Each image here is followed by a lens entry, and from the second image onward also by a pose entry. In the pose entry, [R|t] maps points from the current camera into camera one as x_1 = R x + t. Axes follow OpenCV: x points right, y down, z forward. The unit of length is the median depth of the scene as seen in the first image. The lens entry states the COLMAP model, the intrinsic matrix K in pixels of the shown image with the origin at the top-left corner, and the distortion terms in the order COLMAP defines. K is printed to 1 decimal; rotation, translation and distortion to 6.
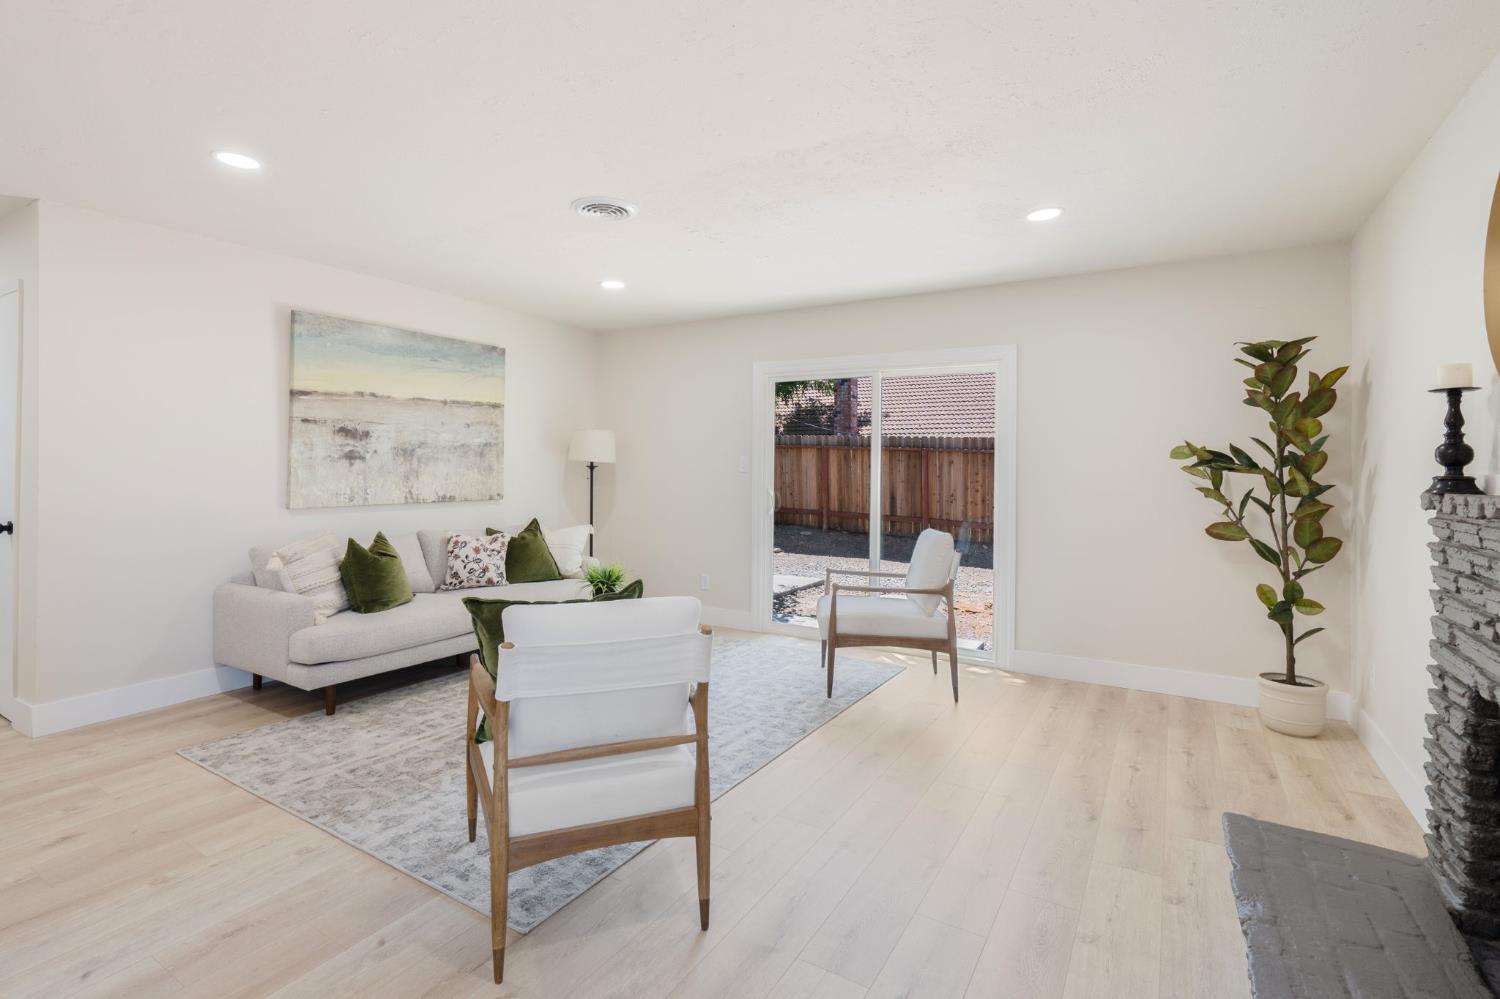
lens RADIAL K [[685.9, 0, 742.4], [0, 685.9, 488.1], [0, 0, 1]] dist [-0.002619, 0.000790]
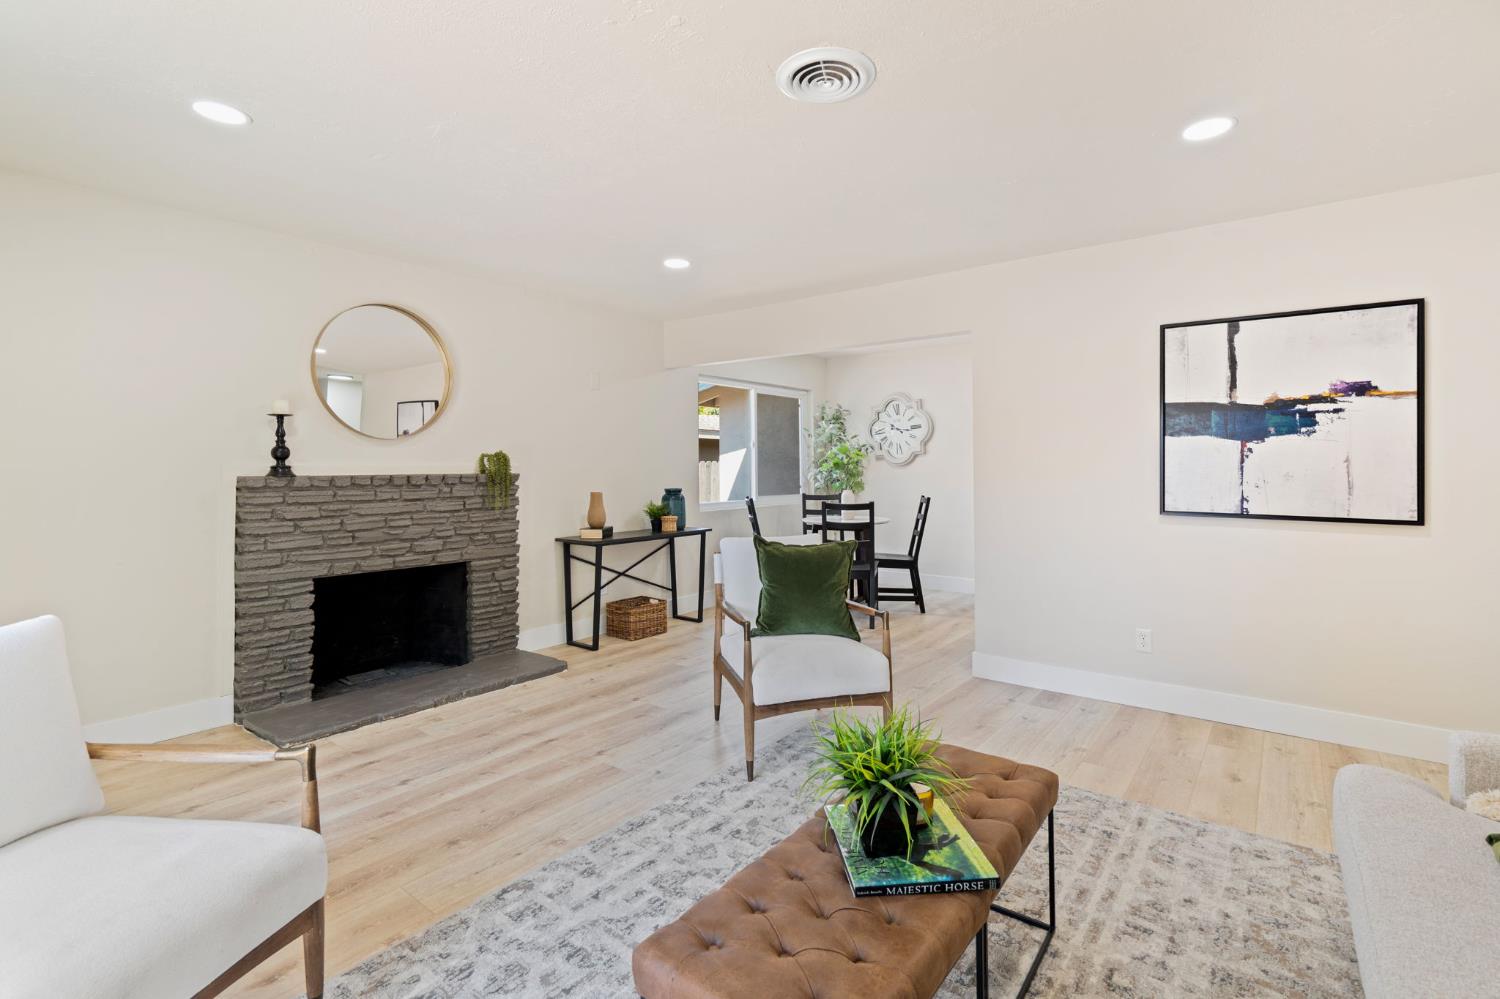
lens RADIAL K [[685.9, 0, 757.8], [0, 685.9, 460.8], [0, 0, 1]] dist [-0.002619, 0.000790]
pose [[-0.994286, -0.007528, 0.106479, -0.246469], [-0.005233, 0.999748, 0.021820, -0.055470], [-0.106616, 0.021138, -0.994076, 1.957393]]
